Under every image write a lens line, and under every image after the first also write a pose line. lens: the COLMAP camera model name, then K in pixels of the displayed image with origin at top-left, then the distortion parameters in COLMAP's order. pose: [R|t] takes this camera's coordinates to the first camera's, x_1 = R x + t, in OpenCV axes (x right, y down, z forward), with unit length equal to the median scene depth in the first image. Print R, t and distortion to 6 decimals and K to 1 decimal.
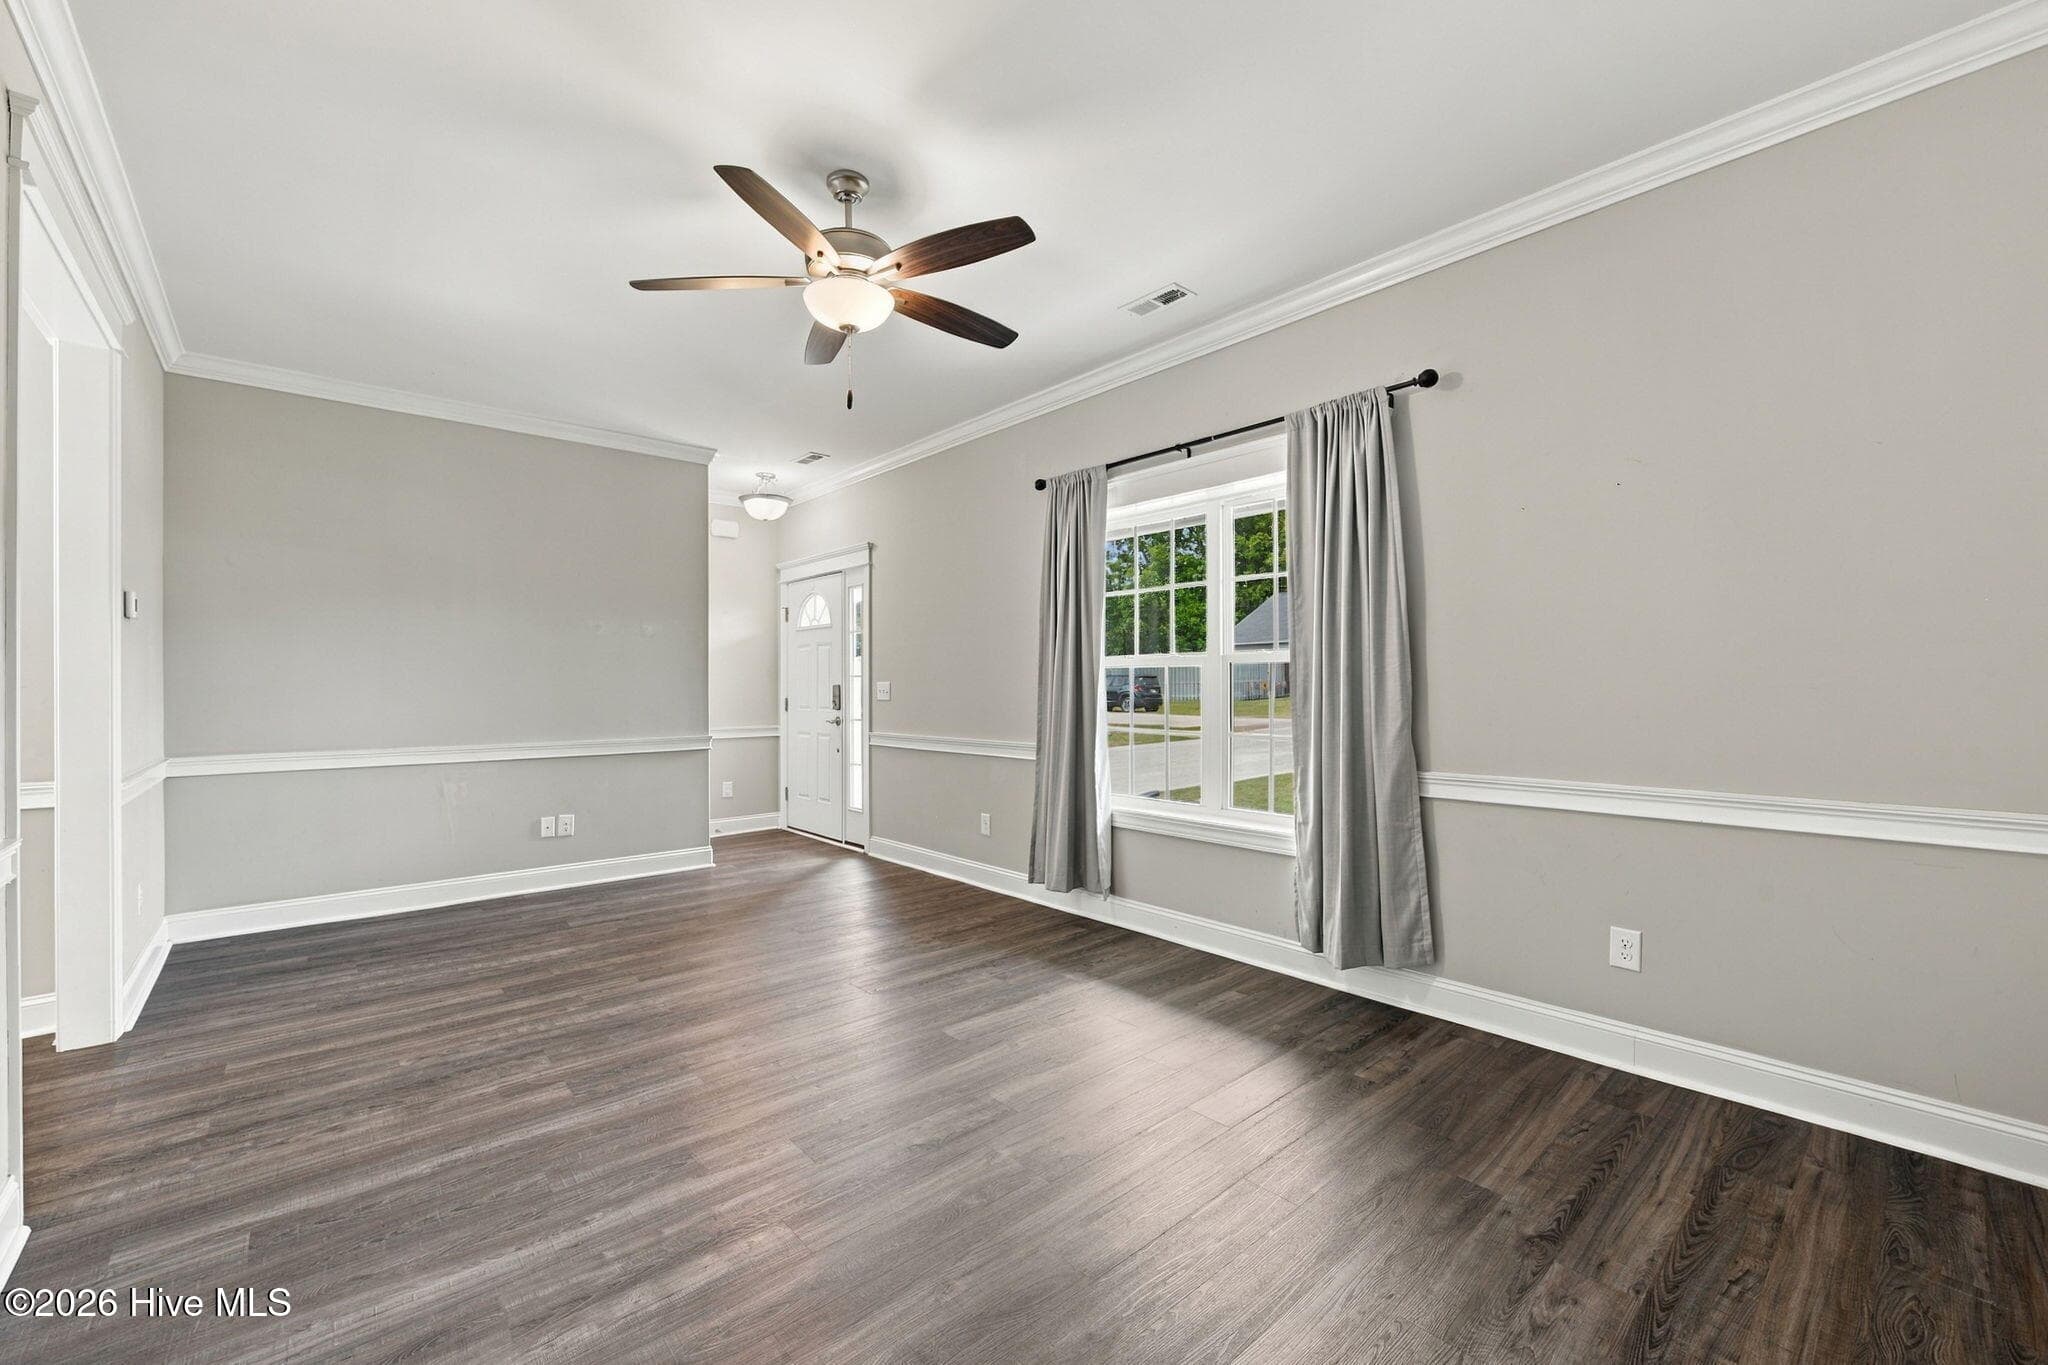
lens RADIAL K [[840.3, 0, 1022.1], [0, 840.3, 697.7], [0, 0, 1]] dist [-0.000402, -0.000099]
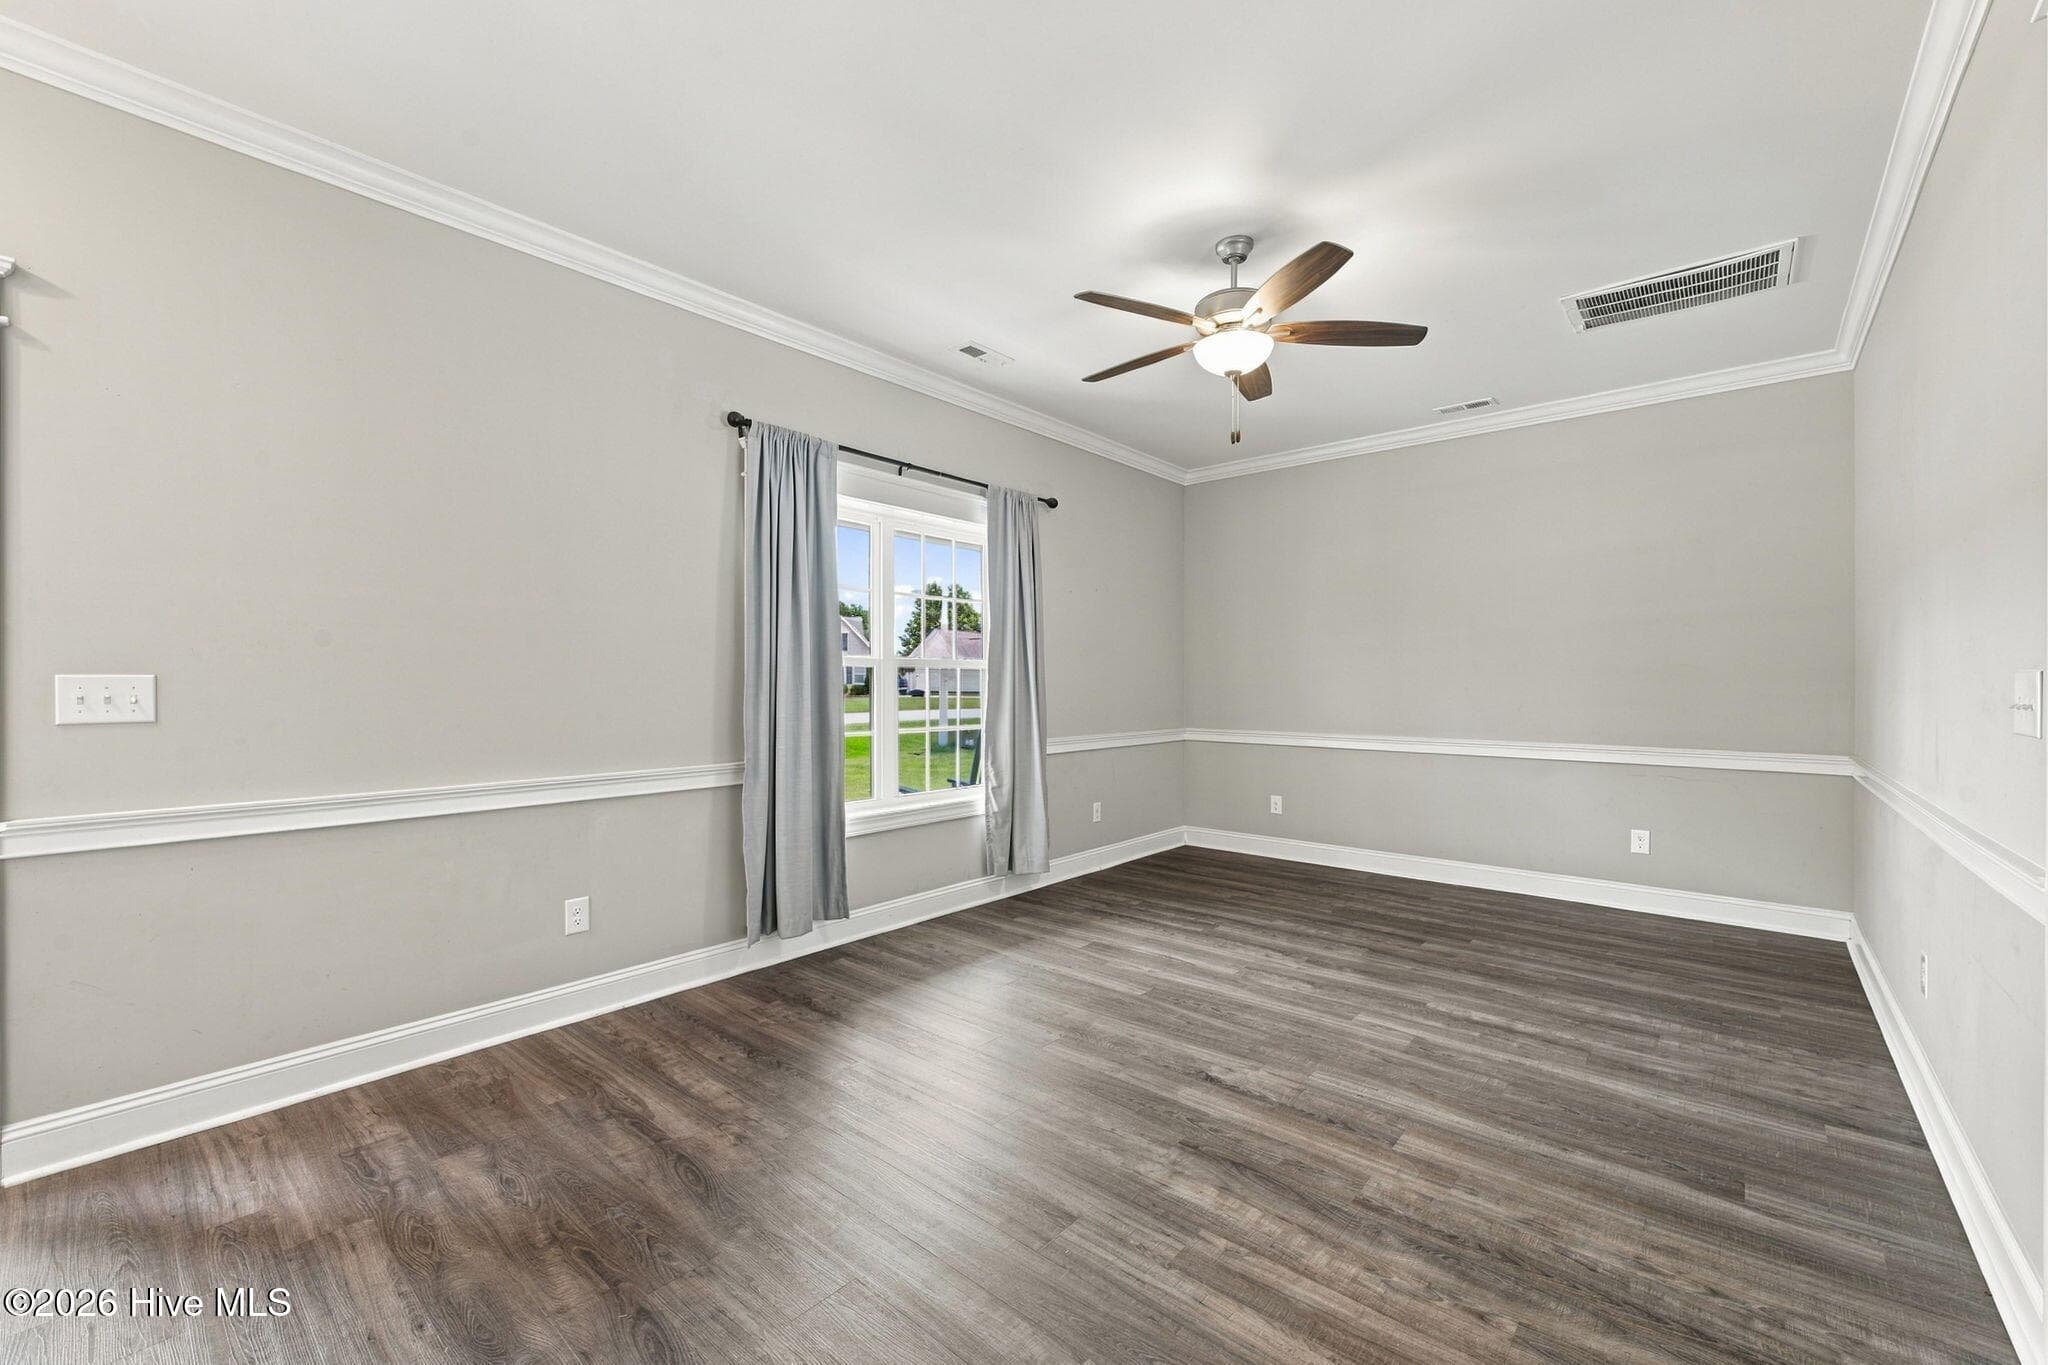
lens RADIAL K [[829.2, 0, 1026.8], [0, 829.2, 711.1], [0, 0, 1]] dist [0.000831, 0.000418]
pose [[-0.149703, -0.027358, 0.988352, -1.054689], [0.014286, 0.999453, 0.029830, -0.015918], [-0.988628, 0.018585, -0.149230, 1.193953]]
